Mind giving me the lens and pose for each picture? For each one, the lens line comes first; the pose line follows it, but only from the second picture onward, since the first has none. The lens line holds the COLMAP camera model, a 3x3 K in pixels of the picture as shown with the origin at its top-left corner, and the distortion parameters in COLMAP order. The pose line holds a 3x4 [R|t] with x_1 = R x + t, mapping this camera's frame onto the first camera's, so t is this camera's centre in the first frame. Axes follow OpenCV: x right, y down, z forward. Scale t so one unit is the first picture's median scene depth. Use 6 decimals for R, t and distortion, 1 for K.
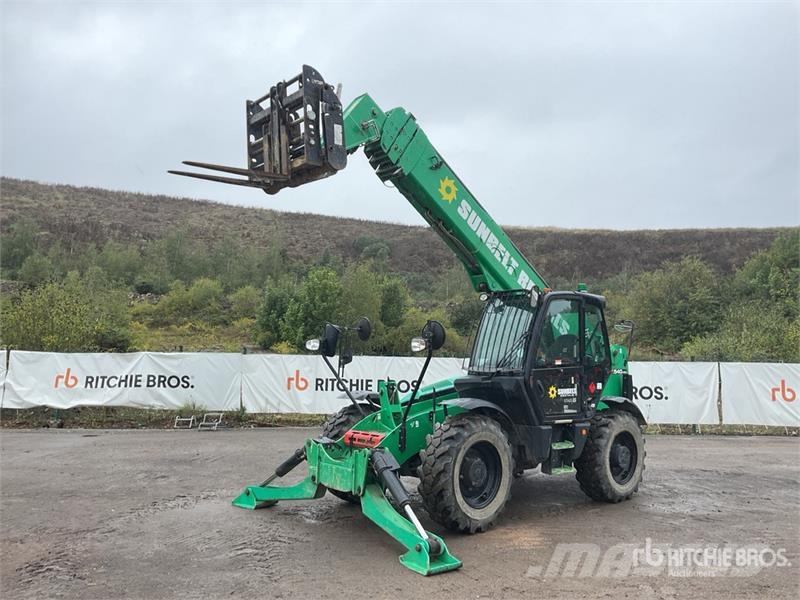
lens RADIAL K [[671.3, 0, 402.8], [0, 671.3, 294.0], [0, 0, 1]] dist [0.088850, -0.194008]
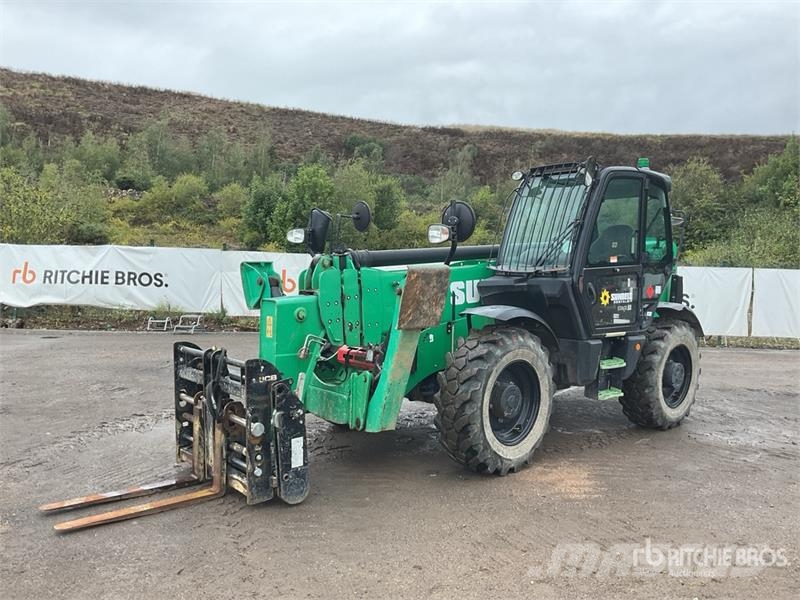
lens RADIAL K [[671.3, 0, 404.4], [0, 671.3, 299.7], [0, 0, 1]] dist [0.088850, -0.194008]
pose [[0.999688, 0.017500, 0.017806, -0.011542], [-0.019944, 0.988803, 0.147886, 0.017034], [-0.015019, -0.148195, 0.988844, 0.106195]]
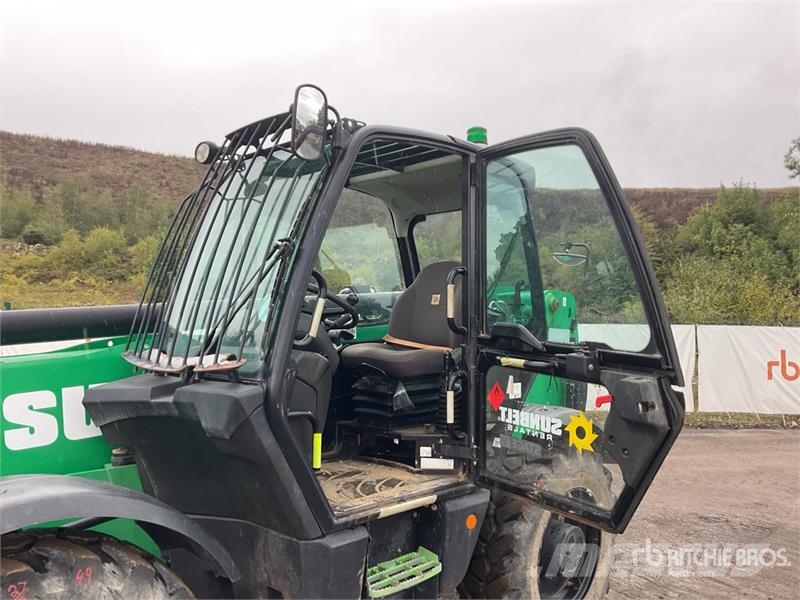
lens RADIAL K [[671.3, 0, 408.1], [0, 671.3, 291.7], [0, 0, 1]] dist [0.088850, -0.194008]
pose [[0.995485, 0.006184, 0.094714, 0.095849], [-0.011454, 0.998410, 0.055199, 0.028704], [-0.094222, -0.056035, 0.993973, 0.312134]]
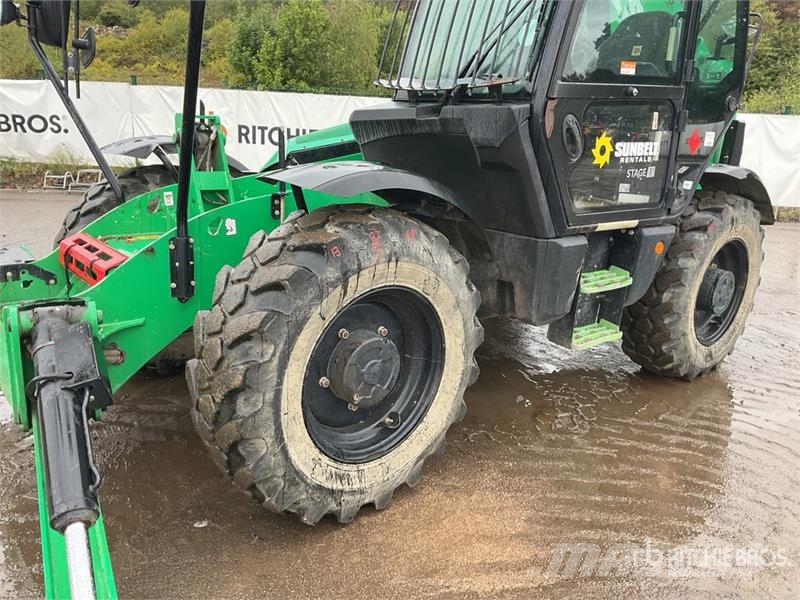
lens RADIAL K [[671.3, 0, 388.4], [0, 671.3, 324.3], [0, 0, 1]] dist [0.088850, -0.194008]
pose [[0.998874, 0.039638, -0.026065, 0.053402], [-0.026629, 0.923184, 0.383434, 0.043098], [0.039261, -0.382308, 0.923200, 0.280697]]
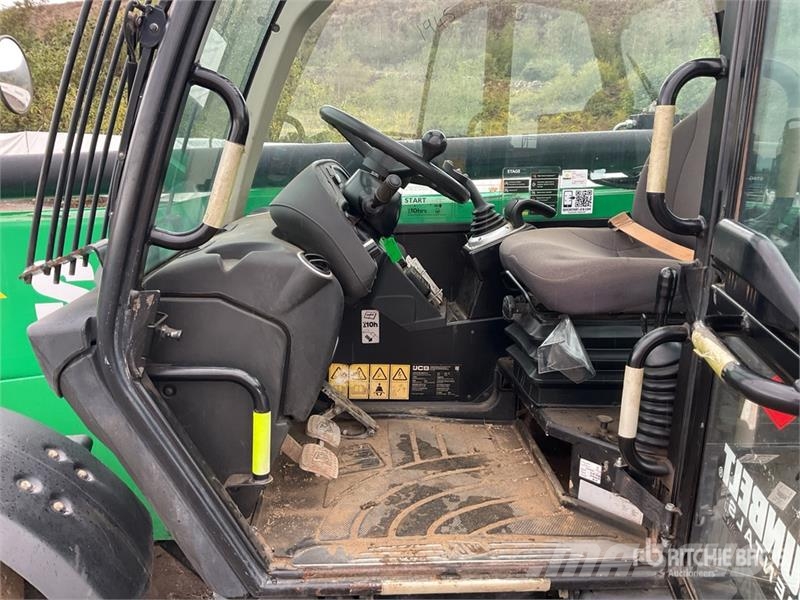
lens RADIAL K [[671.3, 0, 387.7], [0, 671.3, 303.6], [0, 0, 1]] dist [0.088850, -0.194008]
pose [[0.808415, 0.151031, -0.568907, 0.143300], [0.030962, 0.954272, 0.297333, 0.034353], [0.587798, -0.257983, 0.766771, 0.412906]]
